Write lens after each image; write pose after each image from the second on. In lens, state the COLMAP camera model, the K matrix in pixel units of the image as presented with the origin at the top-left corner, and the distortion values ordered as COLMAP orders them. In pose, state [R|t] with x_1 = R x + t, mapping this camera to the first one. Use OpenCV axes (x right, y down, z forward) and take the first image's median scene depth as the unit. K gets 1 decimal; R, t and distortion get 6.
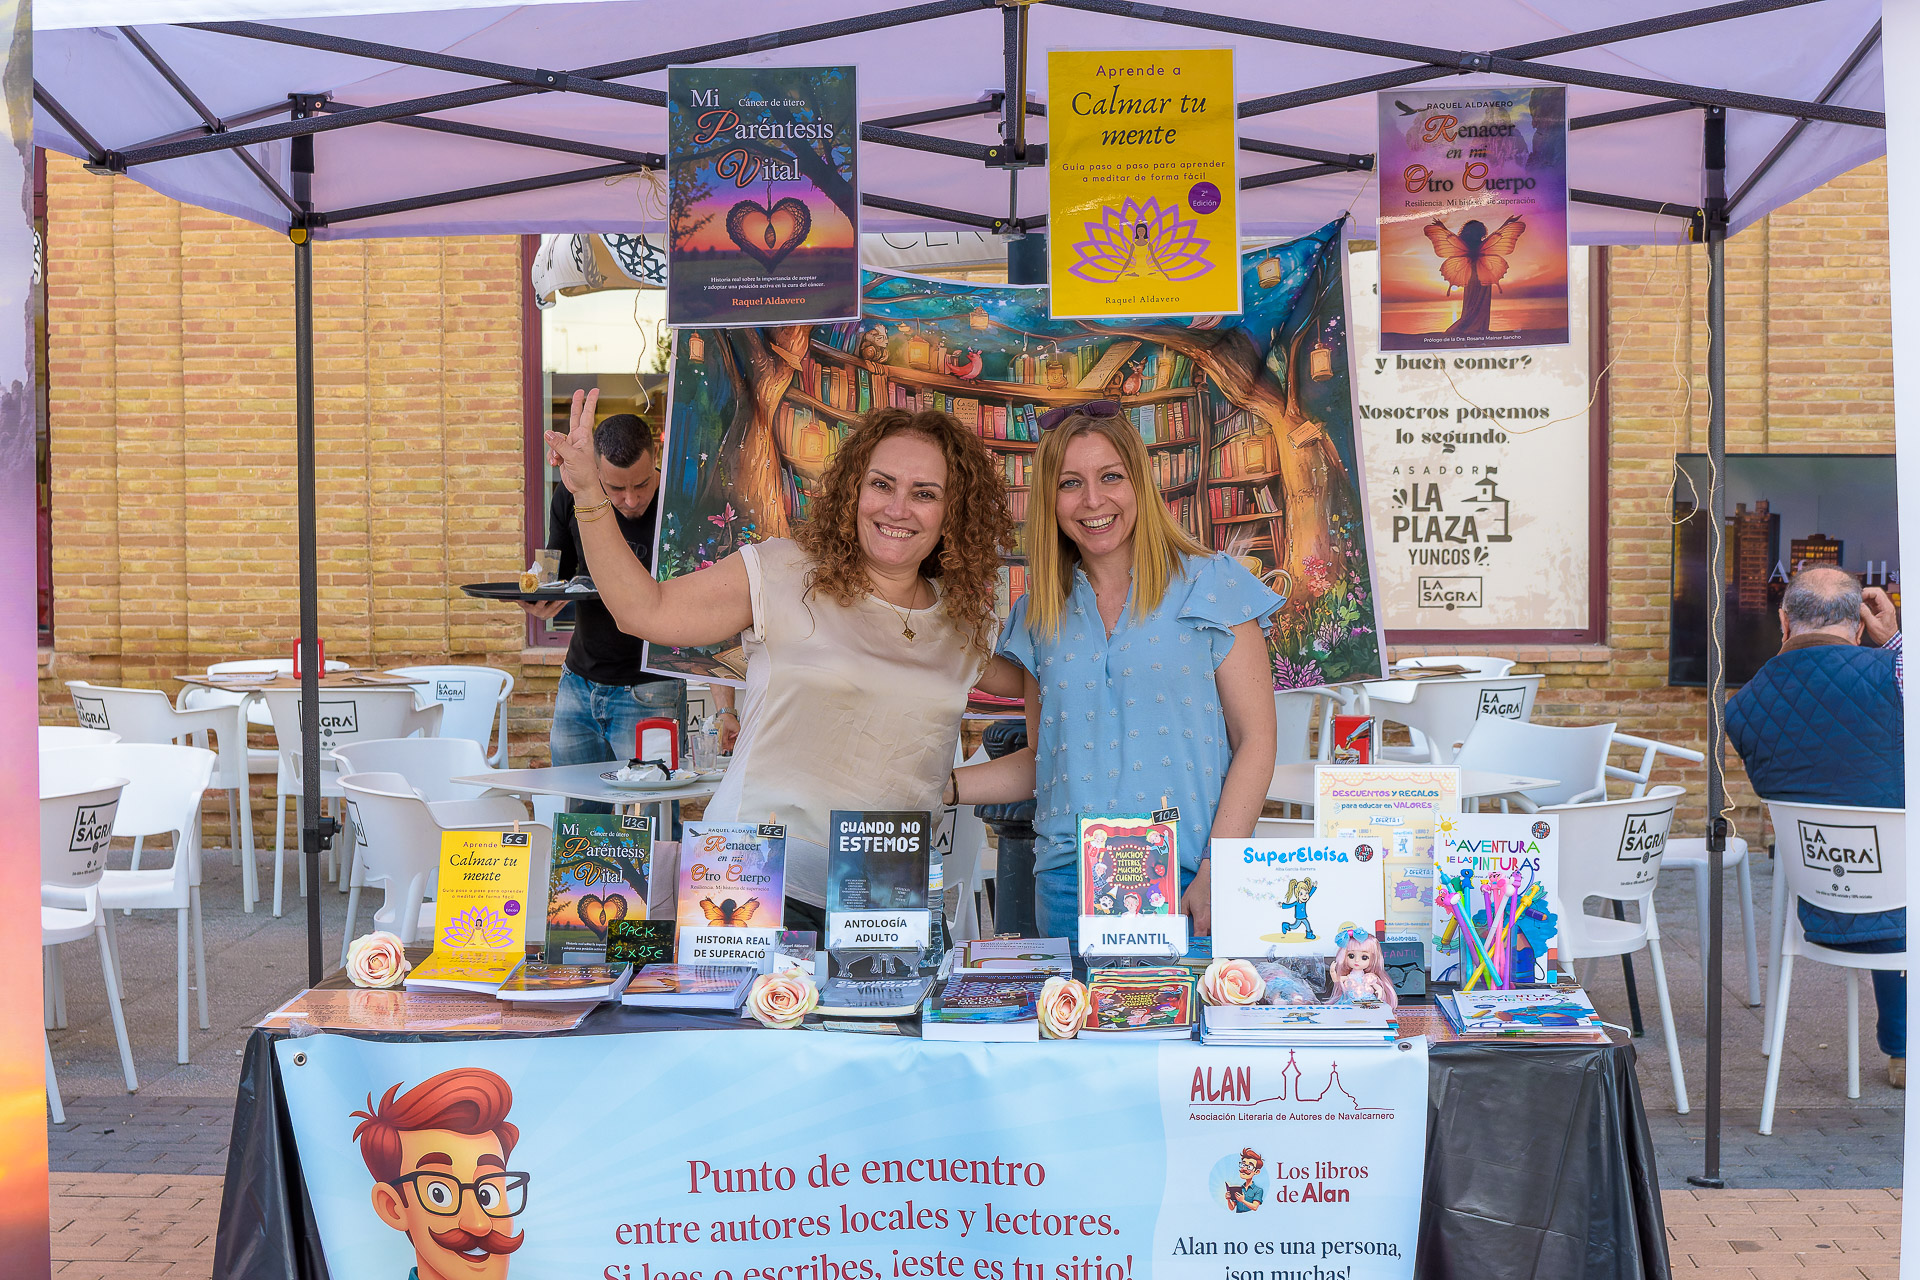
lens RADIAL K [[3159.9, 0, 1054.3], [0, 3159.9, 678.8], [0, 0, 1]] dist [-0.065973, 0.000000]
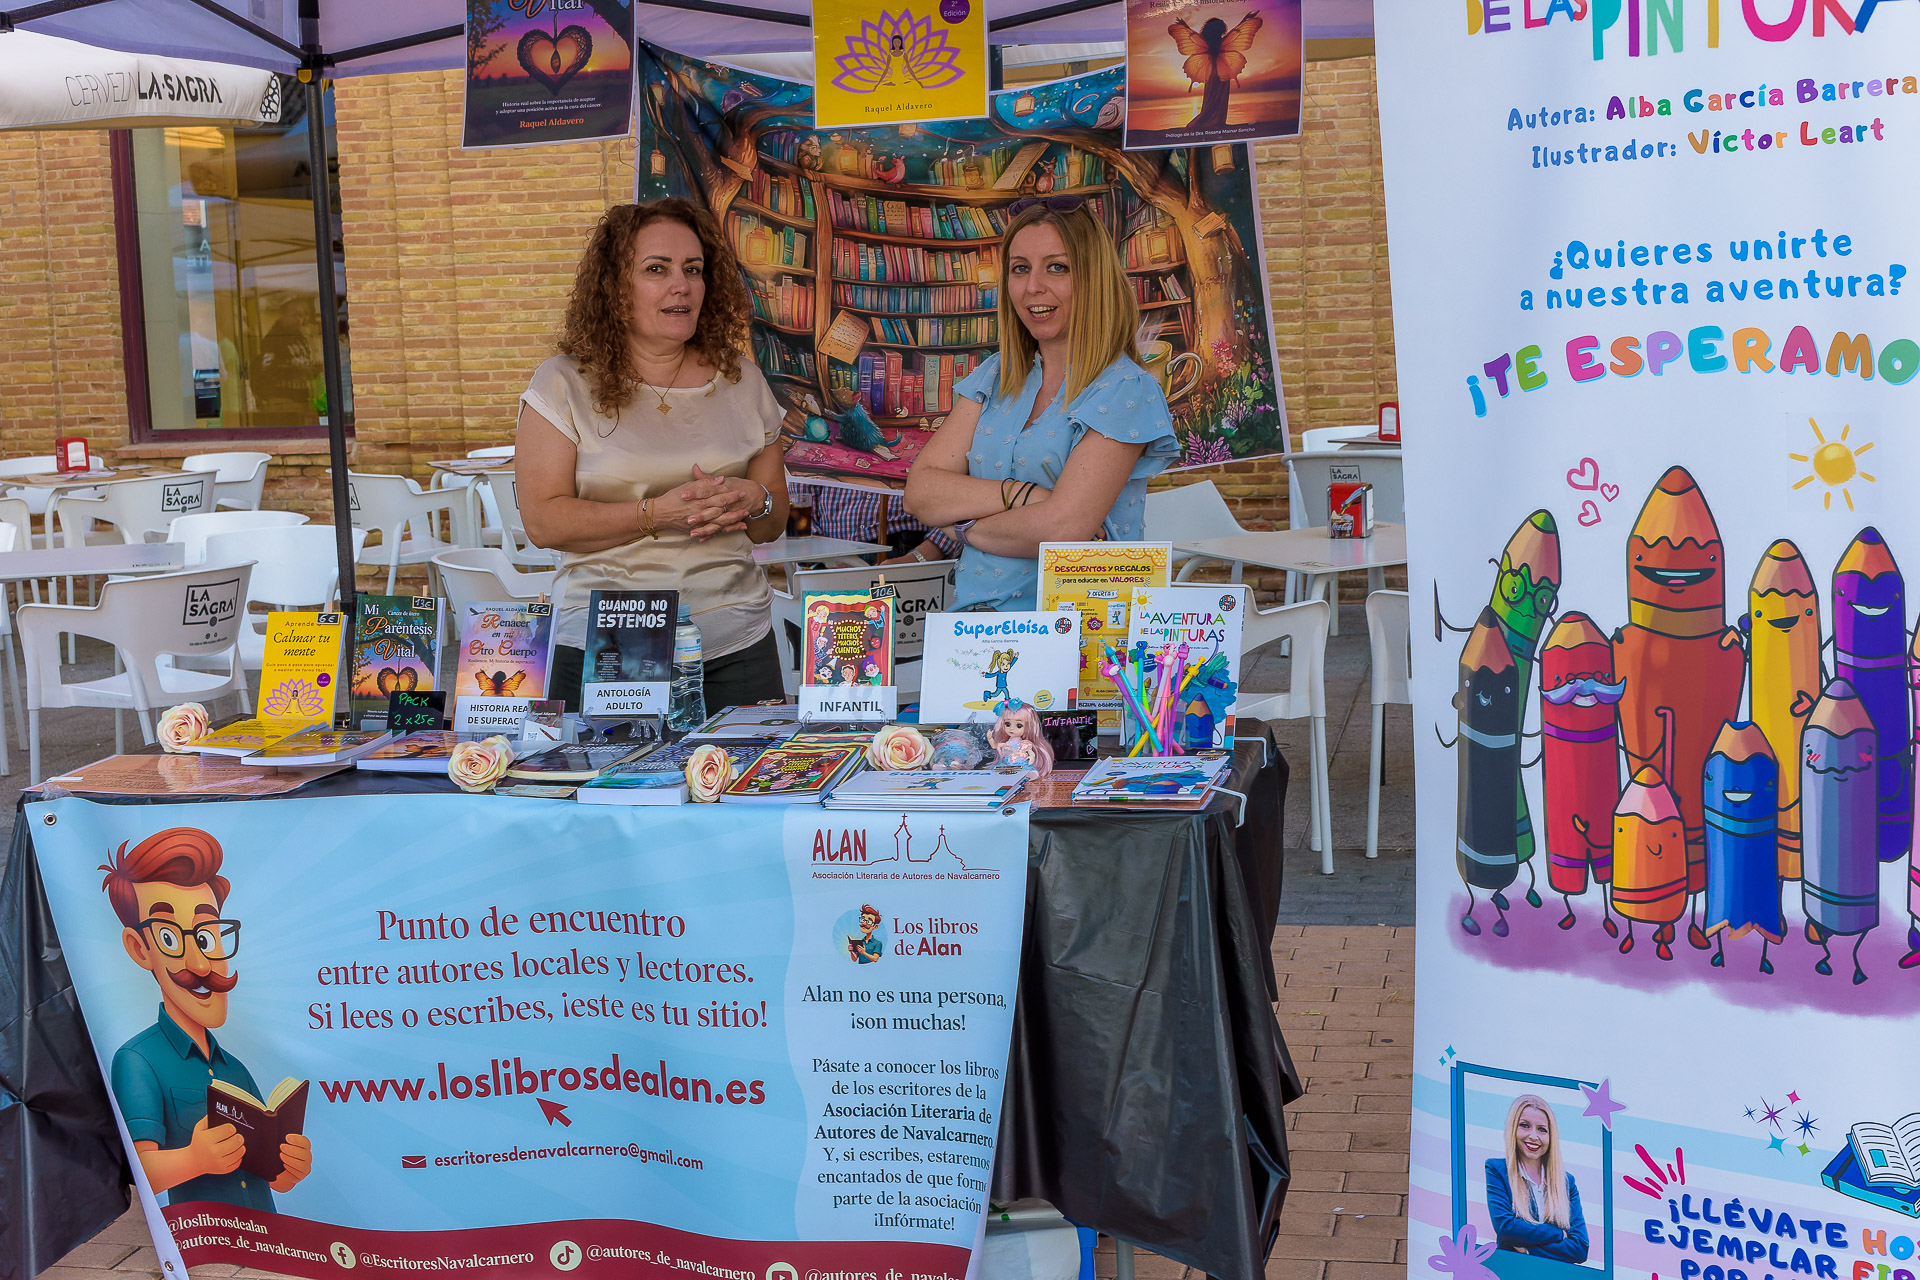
lens RADIAL K [[2774.9, 0, 1027.3], [0, 2774.9, 687.6], [0, 0, 1]] dist [-0.043024, 0.000000]
pose [[0.986272, -0.003897, -0.165080, 0.175048], [0.018468, 0.996052, 0.086825, -0.004051], [0.164090, -0.088682, 0.982451, 0.054573]]
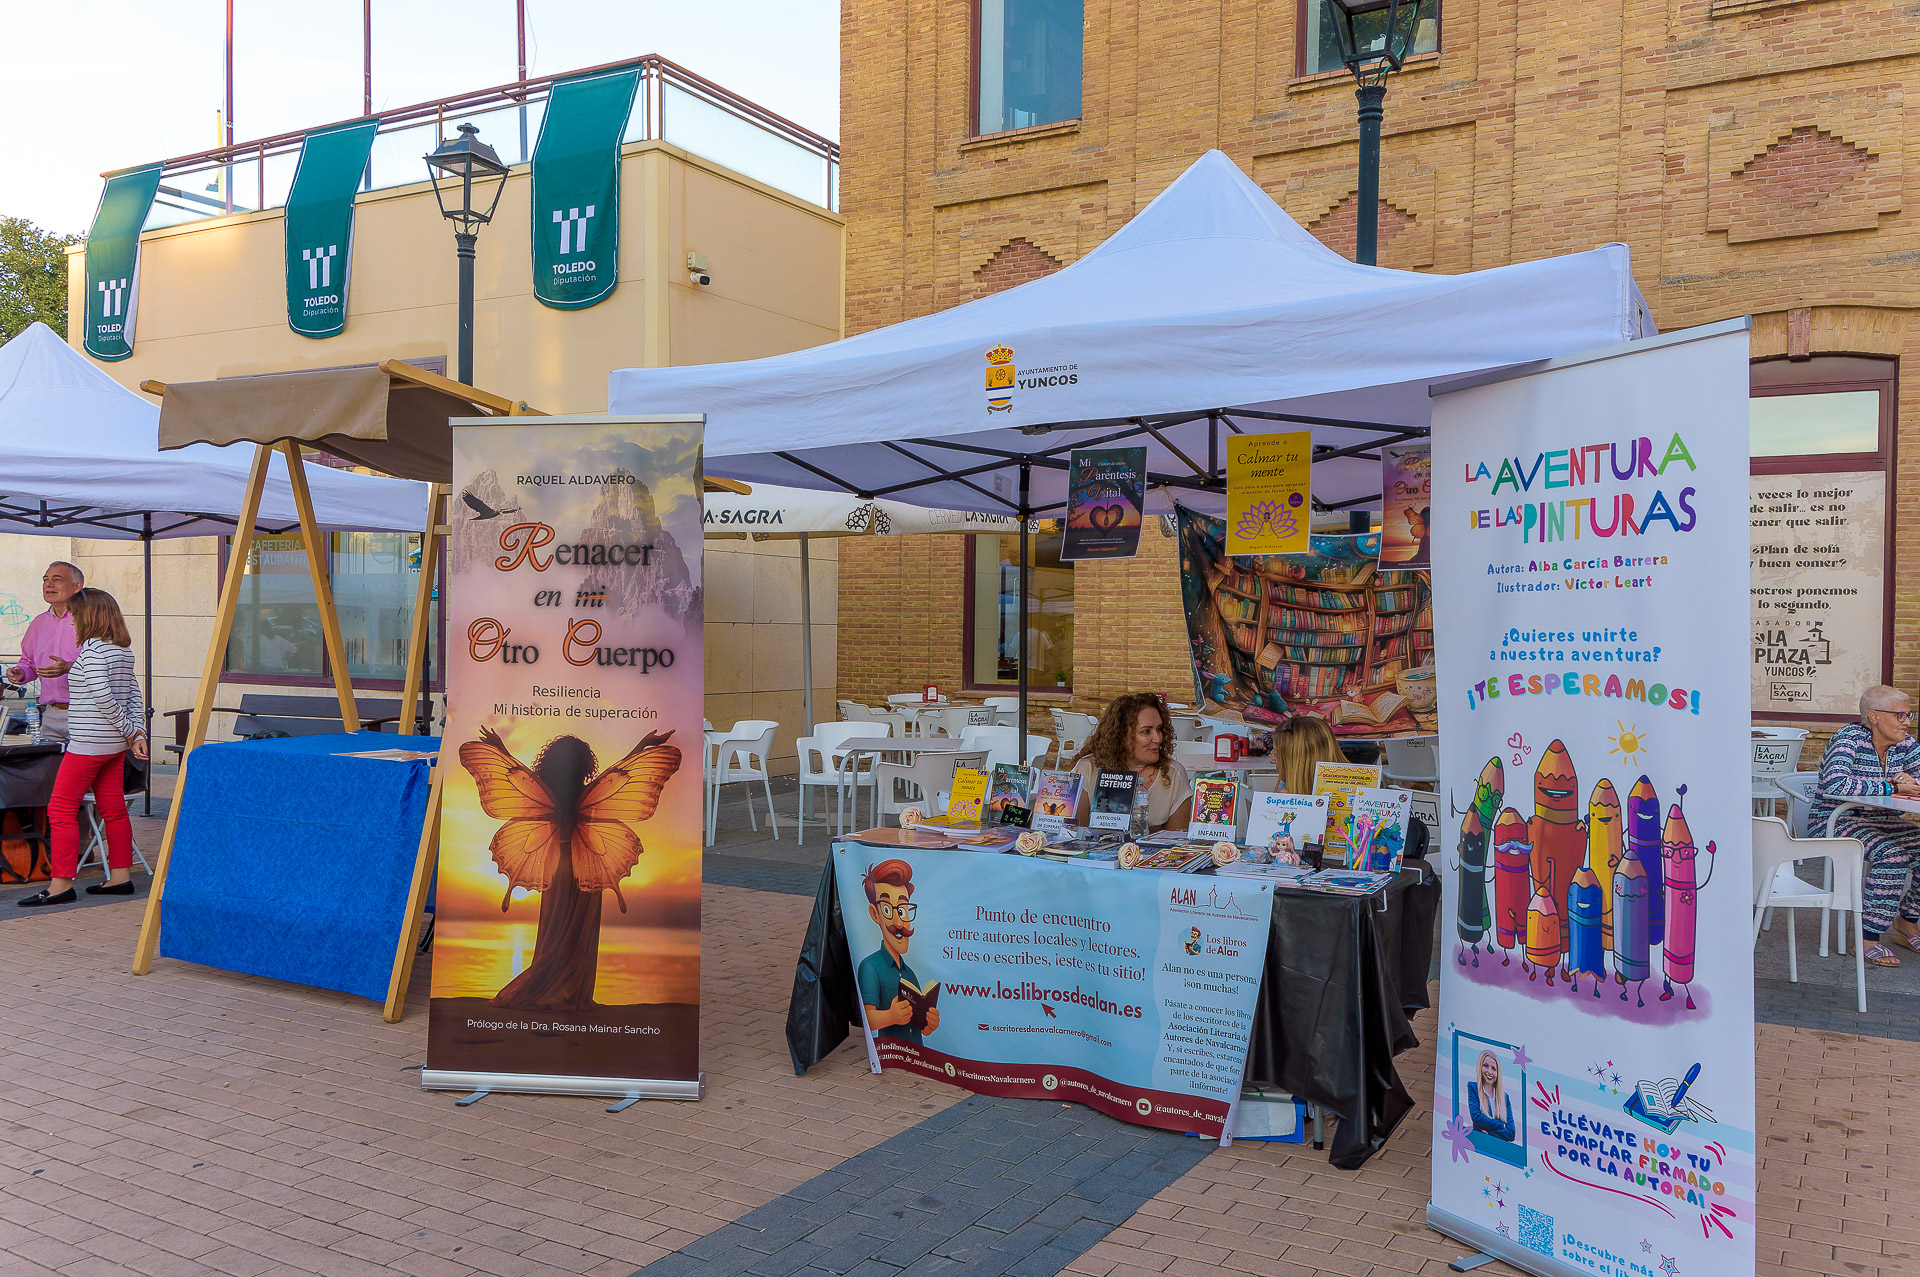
lens RADIAL K [[1590.1, 0, 954.0], [0, 1590.1, 641.4], [0, 0, 1]] dist [0.066601, -0.028186]
pose [[0.872164, 0.019728, -0.488815, 0.298482], [-0.043265, 0.998382, -0.036901, -0.002922], [0.487296, 0.053332, 0.871607, -0.055707]]
